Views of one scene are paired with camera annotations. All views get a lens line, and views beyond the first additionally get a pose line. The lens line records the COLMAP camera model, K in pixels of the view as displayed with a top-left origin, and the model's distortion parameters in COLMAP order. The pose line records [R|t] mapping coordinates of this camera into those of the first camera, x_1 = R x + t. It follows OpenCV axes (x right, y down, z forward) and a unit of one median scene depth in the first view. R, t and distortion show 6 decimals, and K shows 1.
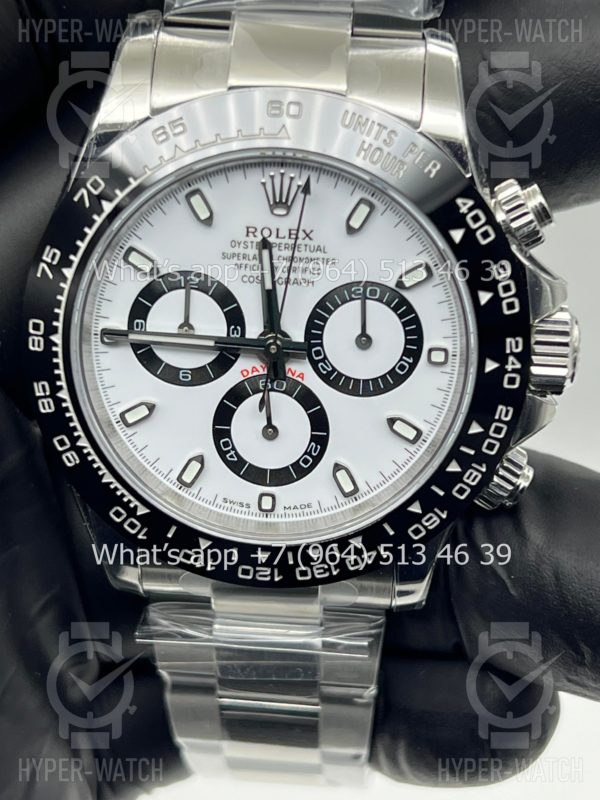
lens RADIAL K [[1863.0, 0, 298.1], [0, 1863.0, 394.8], [0, 0, 1]] dist [0.252825, 0.000000]
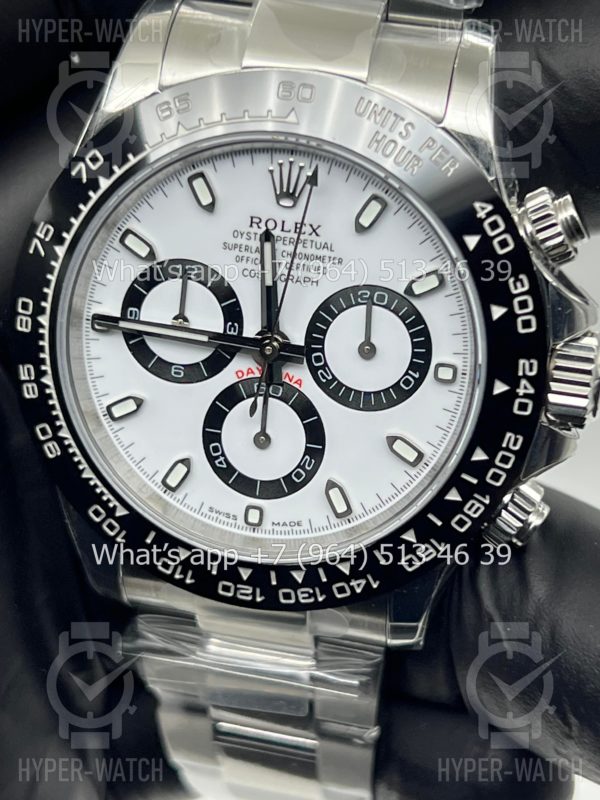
lens RADIAL K [[1863.0, 0, 303.2], [0, 1863.0, 397.6], [0, 0, 1]] dist [0.252825, 0.000000]
pose [[0.988285, 0.086979, -0.125406, 0.121320], [-0.090297, 0.995693, -0.021009, 0.016793], [0.123038, 0.032087, 0.991883, 0.081747]]
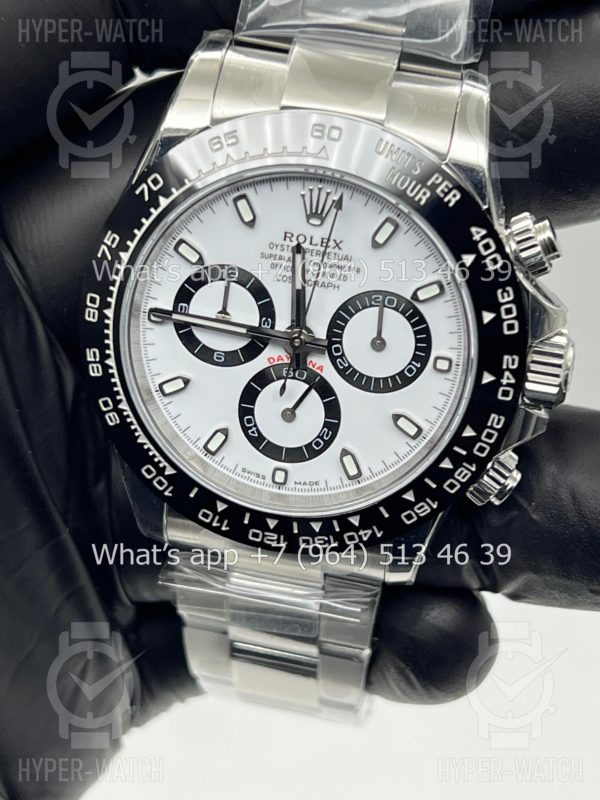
lens RADIAL K [[1863.0, 0, 299.2], [0, 1863.0, 404.8], [0, 0, 1]] dist [0.252825, 0.000000]
pose [[0.991523, 0.108991, -0.070727, 0.071153], [-0.106375, 0.993531, 0.039765, -0.031770], [0.074603, -0.031904, 0.996703, -0.121784]]
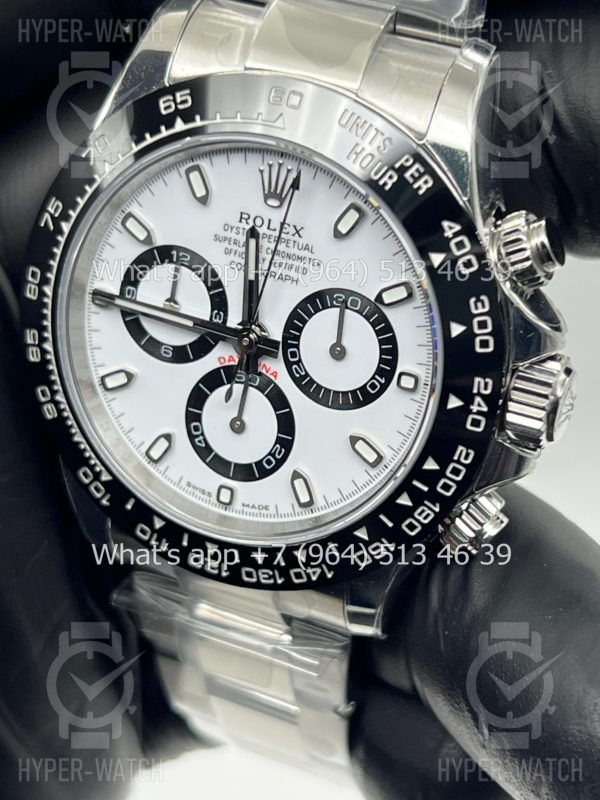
lens RADIAL K [[1863.0, 0, 303.8], [0, 1863.0, 402.1], [0, 0, 1]] dist [0.252825, 0.000000]
pose [[0.940315, 0.198059, -0.276733, 0.287569], [-0.191325, 0.980179, 0.051415, -0.048922], [0.281431, 0.004600, 0.959570, 0.077651]]
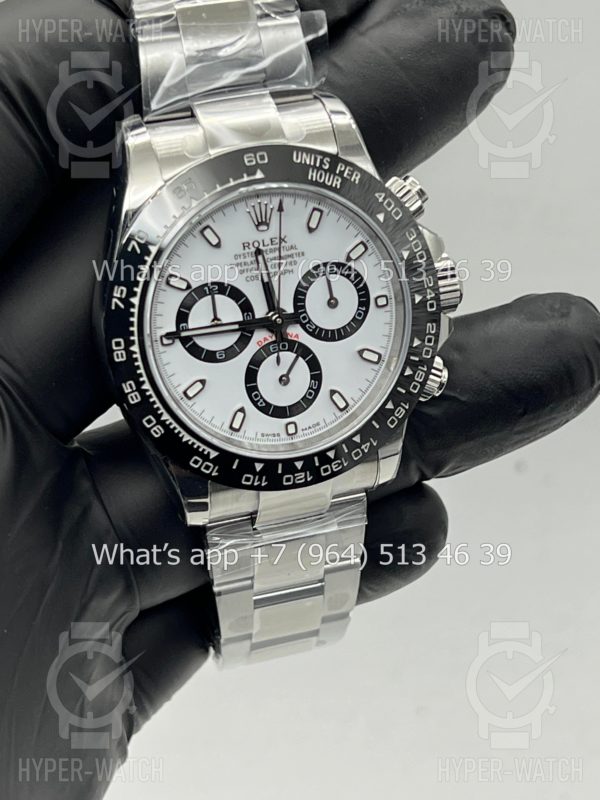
lens RADIAL K [[1863.0, 0, 295.3], [0, 1863.0, 401.3], [0, 0, 1]] dist [0.252825, 0.000000]
pose [[0.923315, -0.236181, 0.302833, -0.456114], [0.256382, 0.966165, -0.028173, 0.080410], [-0.285933, 0.103654, 0.952627, -0.388422]]
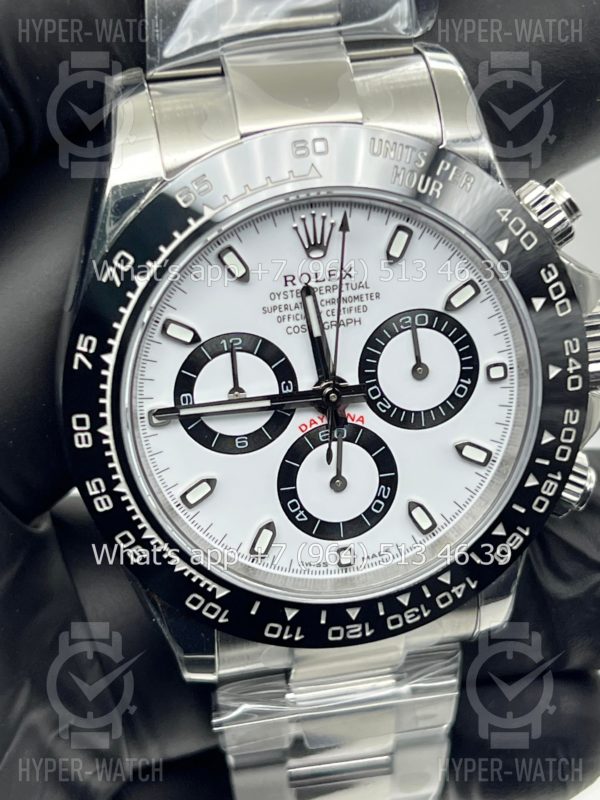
lens RADIAL K [[1863.0, 0, 298.8], [0, 1863.0, 399.0], [0, 0, 1]] dist [0.252825, 0.000000]
pose [[0.962993, -0.189876, 0.191291, -0.211101], [0.191961, 0.981372, 0.007745, -0.034109], [-0.189198, 0.029263, 0.981503, 0.067565]]
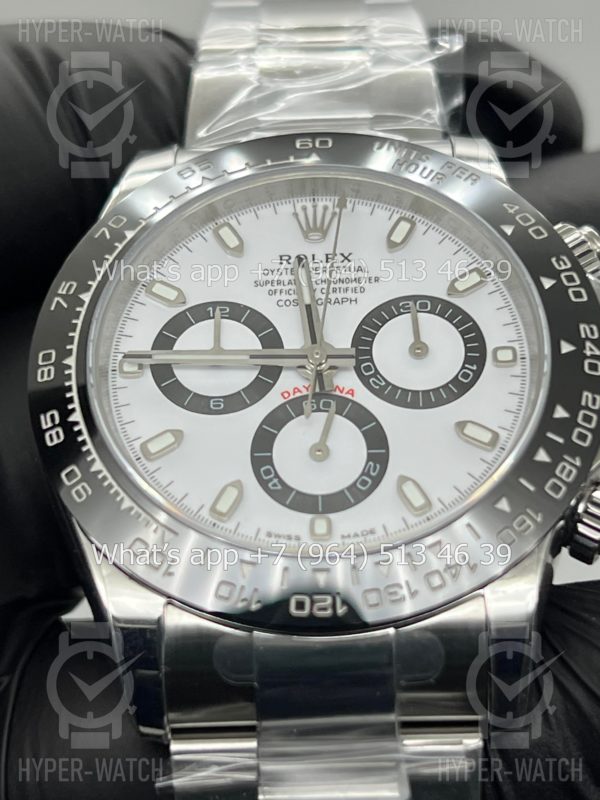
lens RADIAL K [[1863.0, 0, 296.1], [0, 1863.0, 399.3], [0, 0, 1]] dist [0.252825, 0.000000]
pose [[0.997972, -0.036751, 0.051970, -0.069327], [0.062706, 0.707851, -0.703572, 0.604327], [-0.010930, 0.705405, 0.708721, 0.389417]]
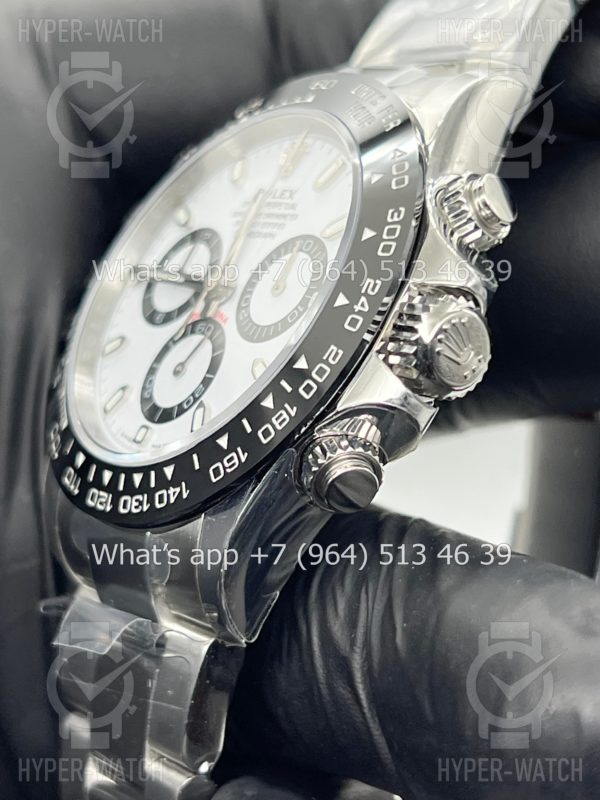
lens RADIAL K [[1863.0, 0, 298.0], [0, 1863.0, 401.0], [0, 0, 1]] dist [0.252825, 0.000000]
pose [[0.645518, 0.107788, -0.756100, 0.762861], [-0.561702, 0.737791, -0.374373, 0.362473], [0.517491, 0.666368, 0.536803, 0.532309]]
